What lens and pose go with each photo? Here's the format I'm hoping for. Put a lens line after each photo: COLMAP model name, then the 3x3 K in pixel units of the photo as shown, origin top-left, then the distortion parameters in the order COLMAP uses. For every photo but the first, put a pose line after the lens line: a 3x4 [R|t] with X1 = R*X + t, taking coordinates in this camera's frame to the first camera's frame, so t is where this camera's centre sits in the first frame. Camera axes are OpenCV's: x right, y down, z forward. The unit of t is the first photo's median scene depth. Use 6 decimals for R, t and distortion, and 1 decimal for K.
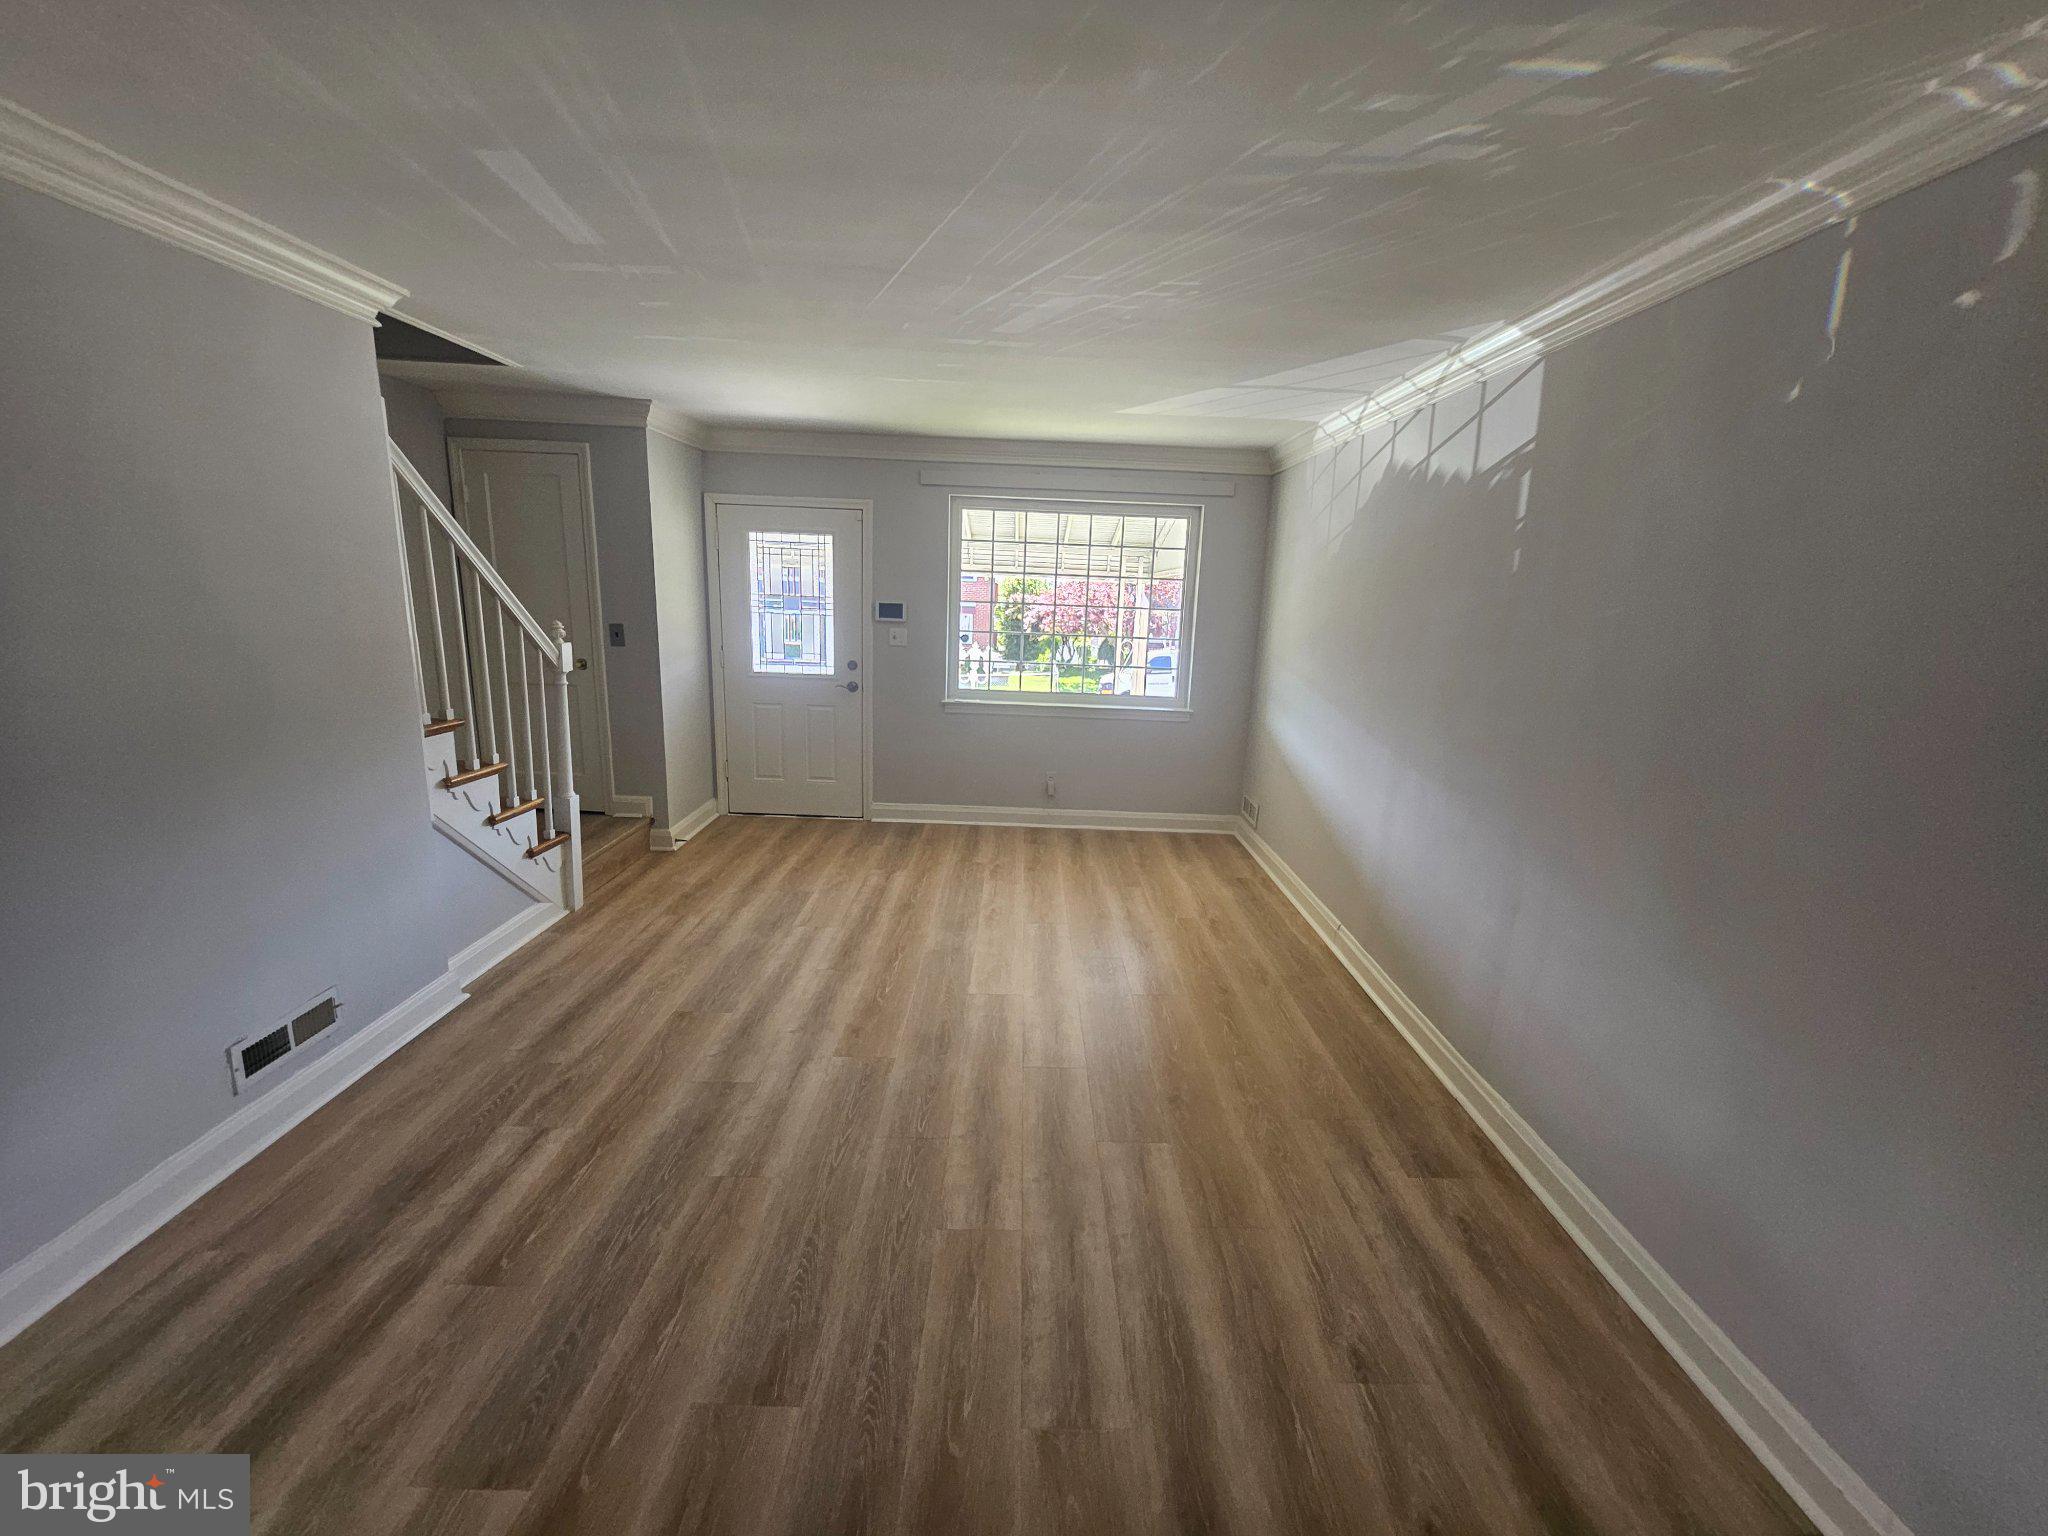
lens RADIAL K [[820.1, 0, 1029.7], [0, 820.1, 752.6], [0, 0, 1]] dist [-0.002510, -0.000039]
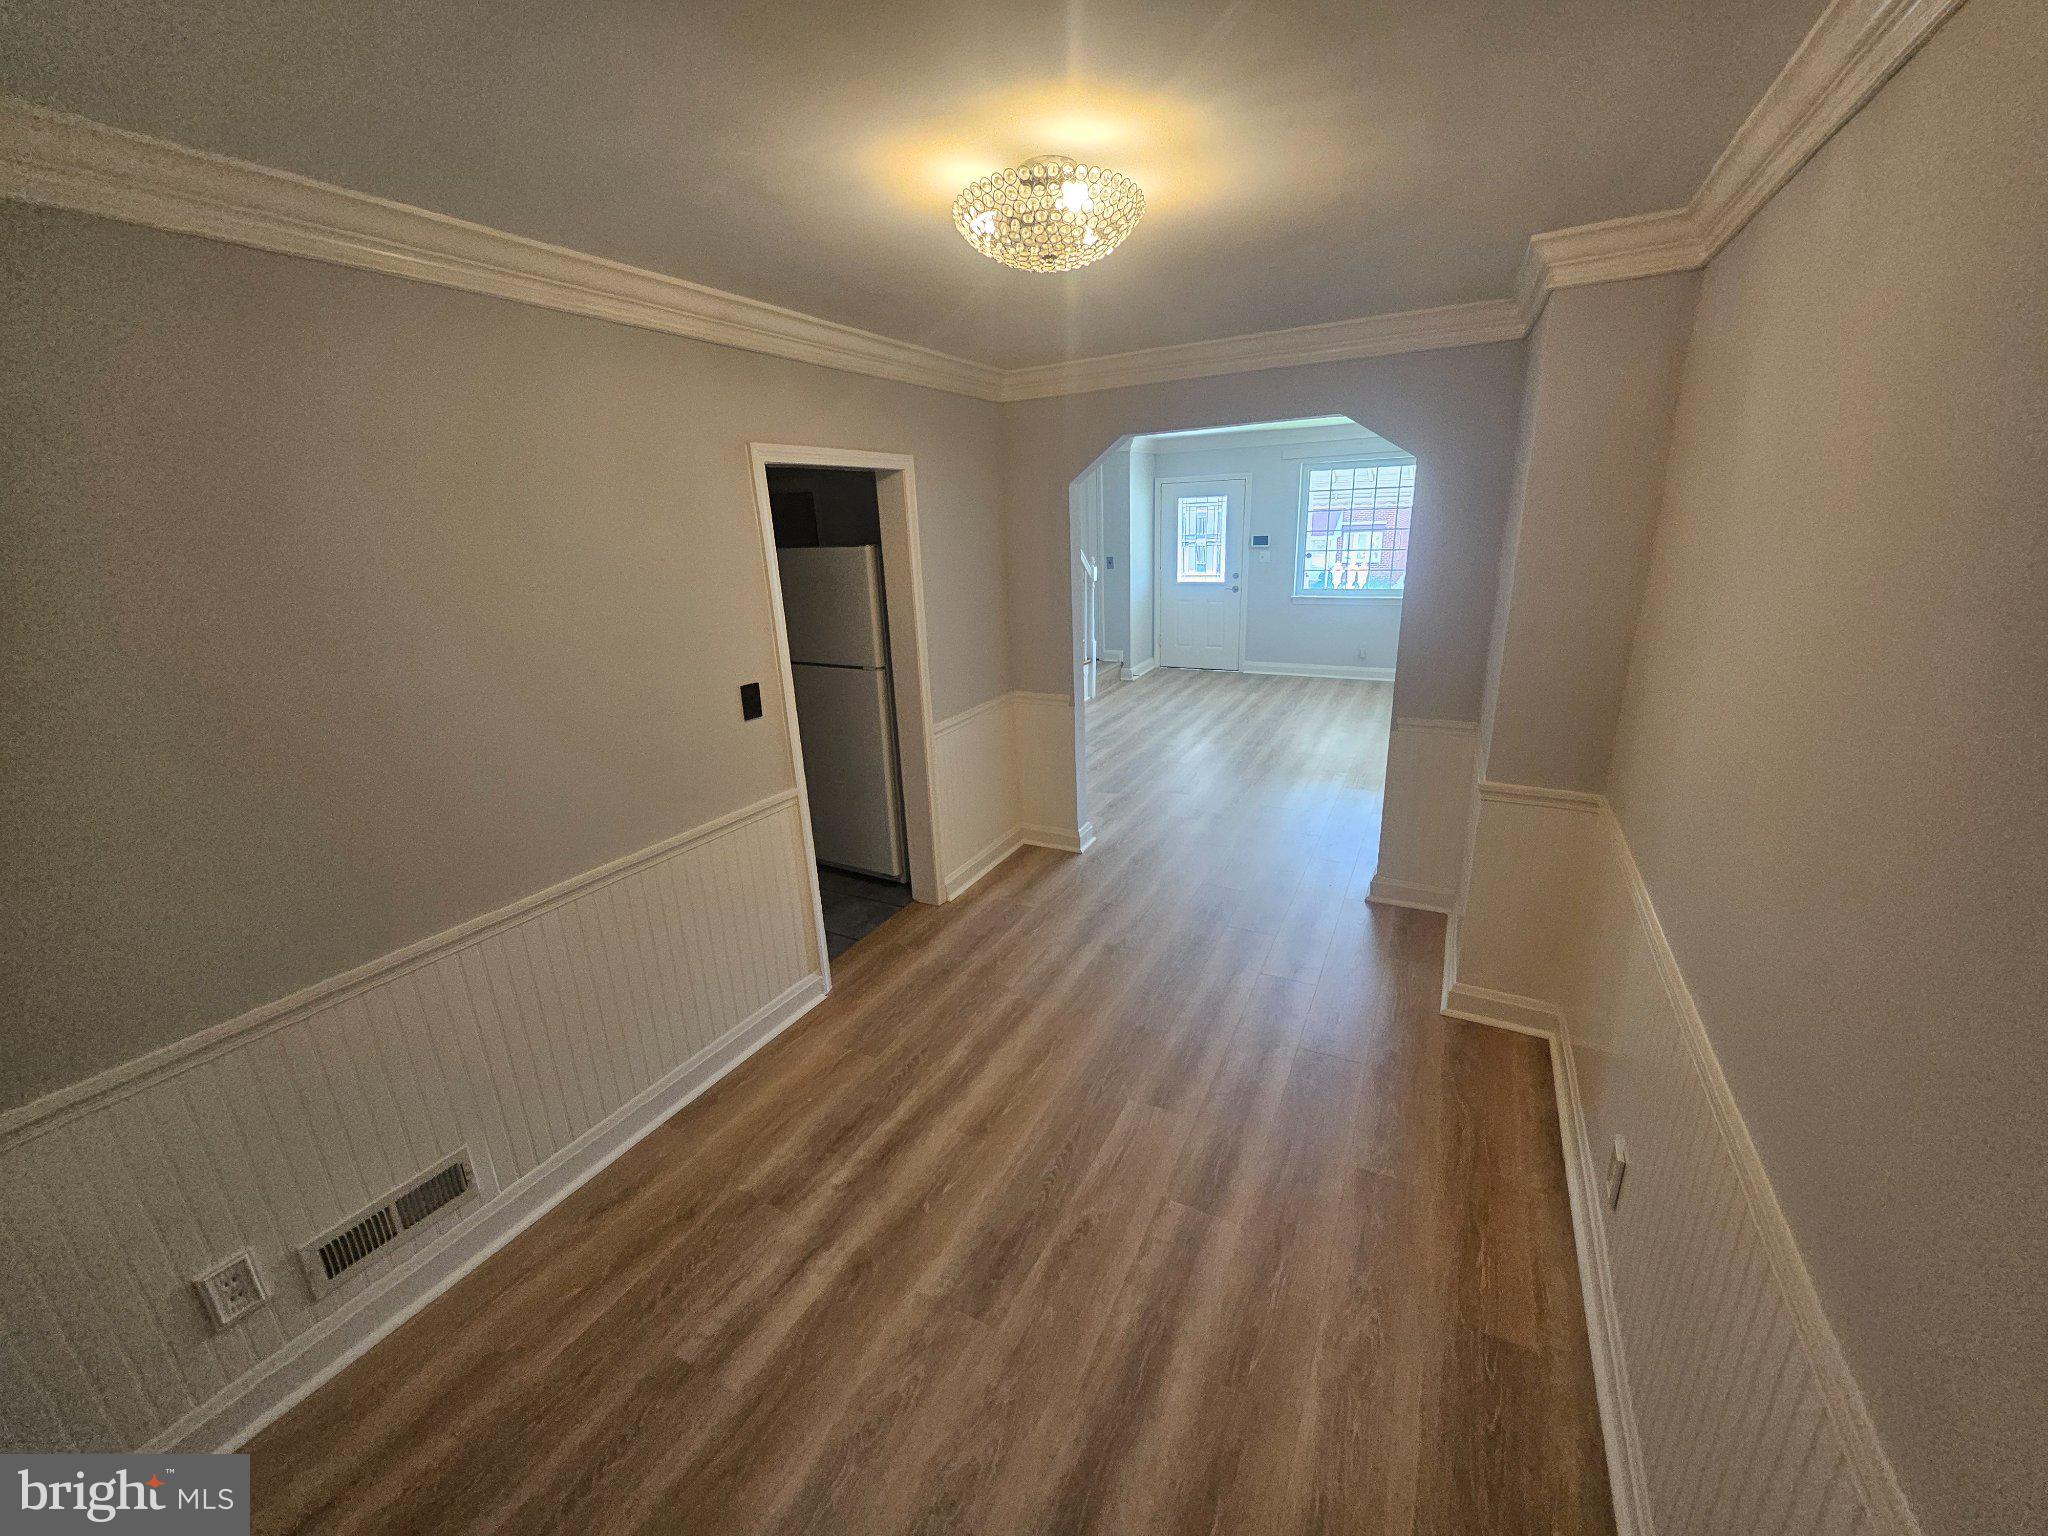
lens RADIAL K [[820.1, 0, 1033.5], [0, 820.1, 767.9], [0, 0, 1]] dist [-0.002510, -0.000039]
pose [[0.887147, 0.070879, -0.456011, 0.211101], [-0.021764, 0.993461, 0.112075, 0.106262], [0.460973, -0.089502, 0.882889, -0.708244]]
